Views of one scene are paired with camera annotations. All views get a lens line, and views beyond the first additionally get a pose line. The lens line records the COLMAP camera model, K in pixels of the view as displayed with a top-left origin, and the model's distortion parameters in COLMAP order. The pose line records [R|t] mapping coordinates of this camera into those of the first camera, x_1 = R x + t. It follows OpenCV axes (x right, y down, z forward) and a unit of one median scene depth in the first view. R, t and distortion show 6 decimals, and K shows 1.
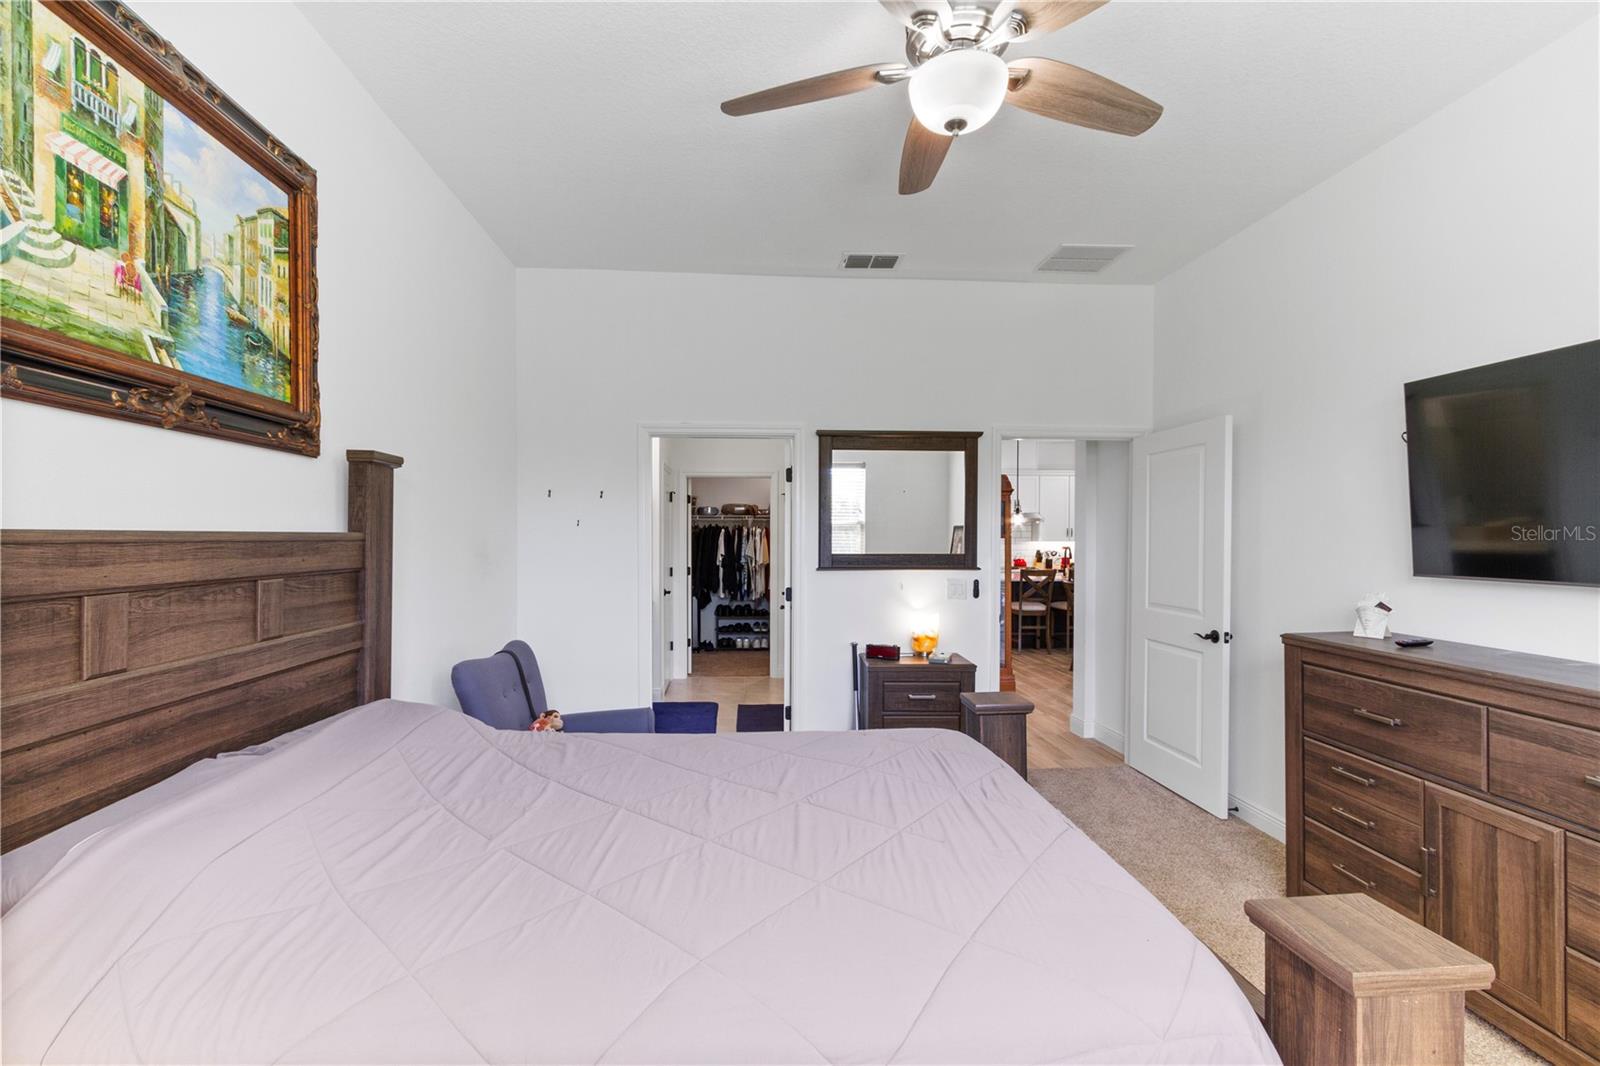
lens RADIAL K [[732.9, 0, 792.3], [0, 732.9, 536.2], [0, 0, 1]] dist [0.002446, -0.000885]
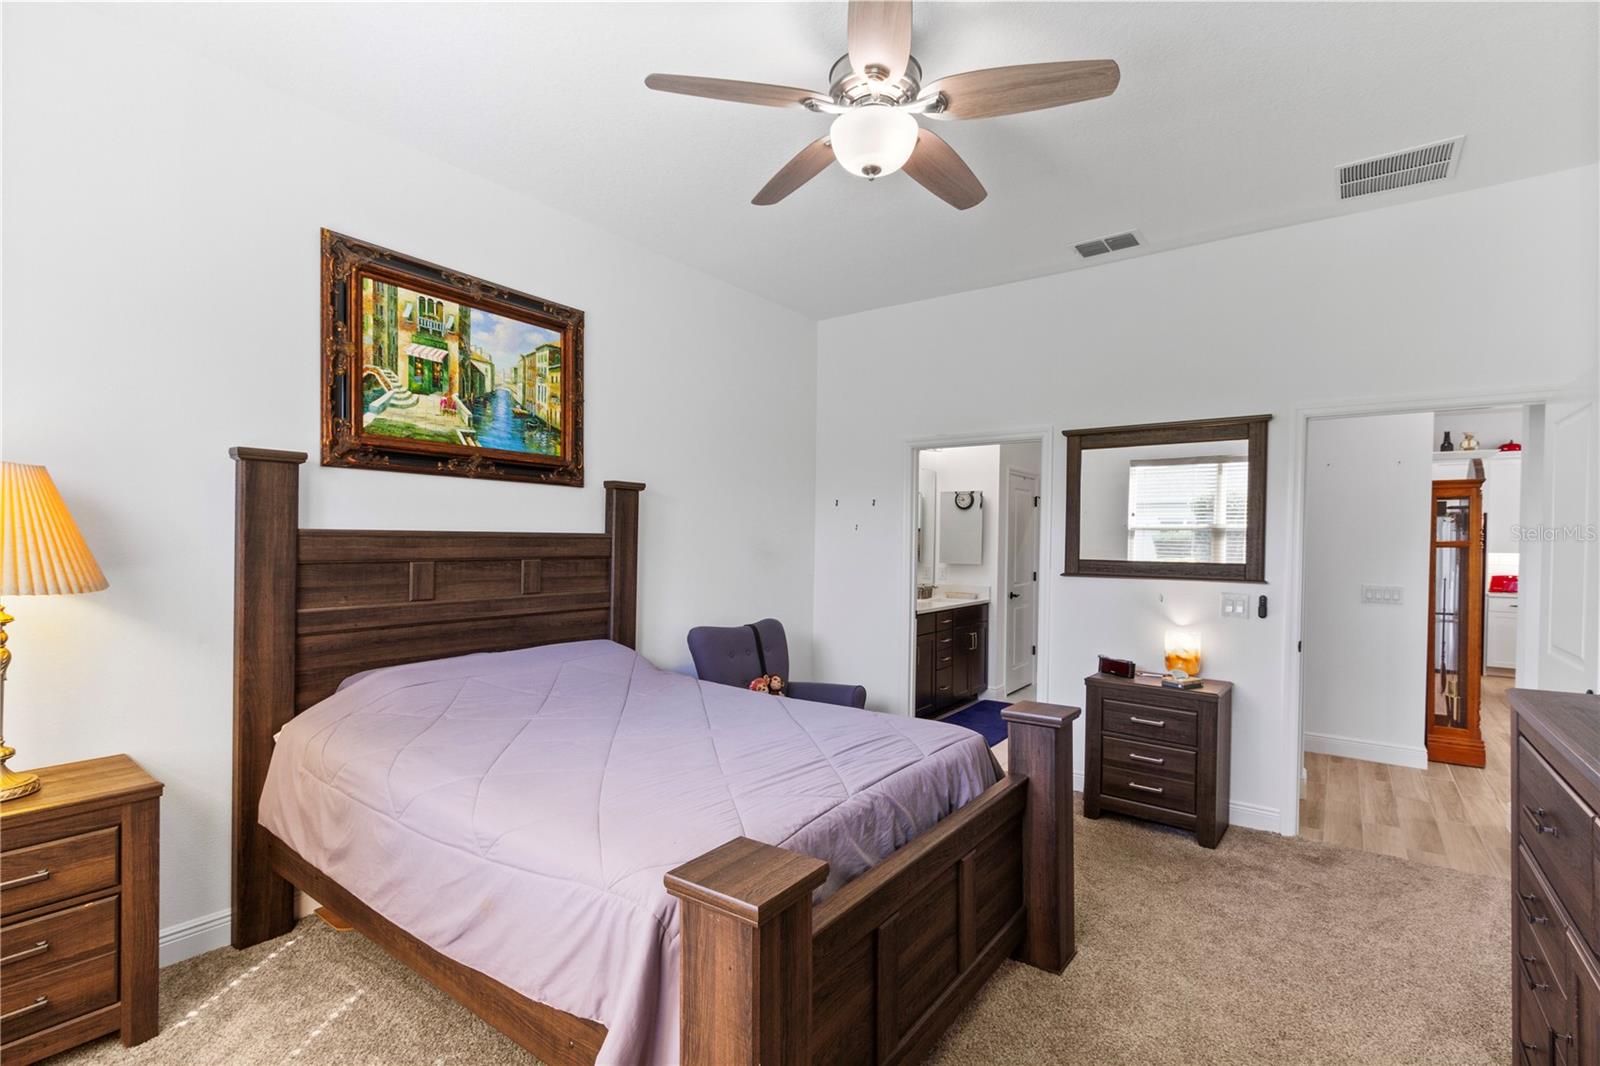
lens RADIAL K [[732.9, 0, 792.3], [0, 732.9, 536.2], [0, 0, 1]] dist [0.002446, -0.000885]
pose [[0.757336, 0.005245, -0.653004, 1.000280], [-0.010317, 0.999939, -0.003934, 0.003968], [0.652944, 0.009716, 0.757344, 0.093182]]
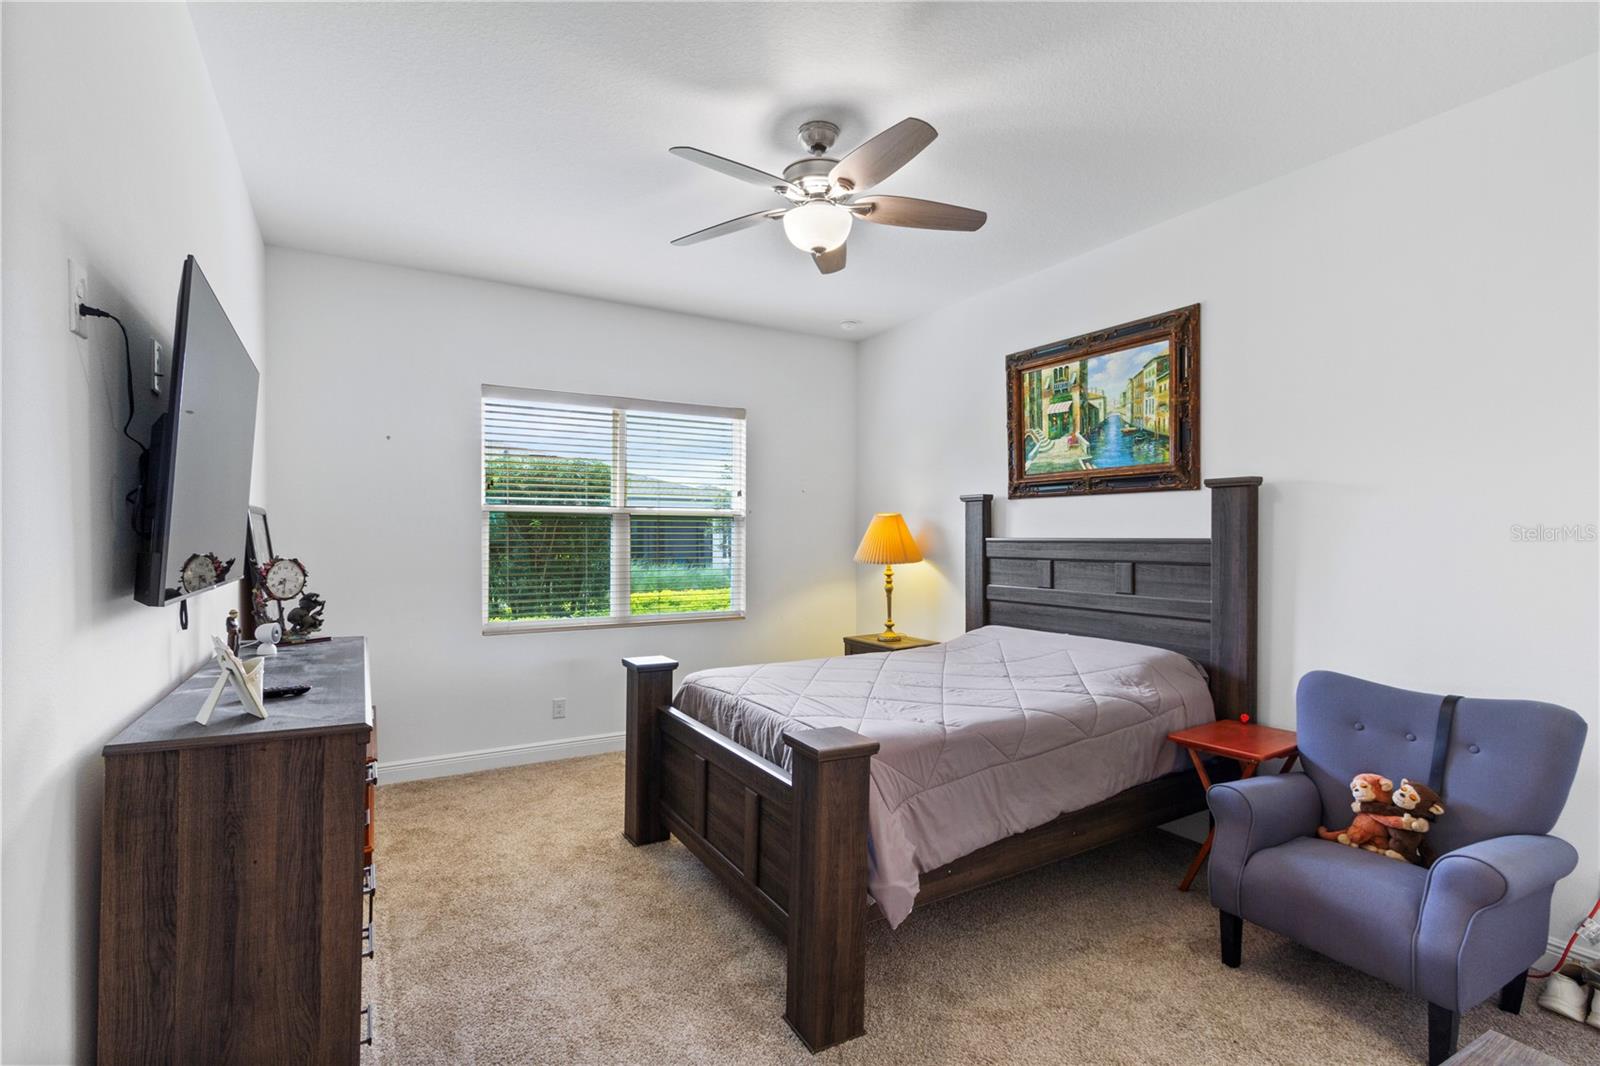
lens RADIAL K [[732.9, 0, 792.3], [0, 732.9, 536.2], [0, 0, 1]] dist [0.002446, -0.000885]
pose [[-0.893696, -0.008631, -0.448590, 1.037558], [-0.006478, 0.999959, -0.006334, 0.007532], [0.448626, -0.002755, -0.893715, 2.595421]]
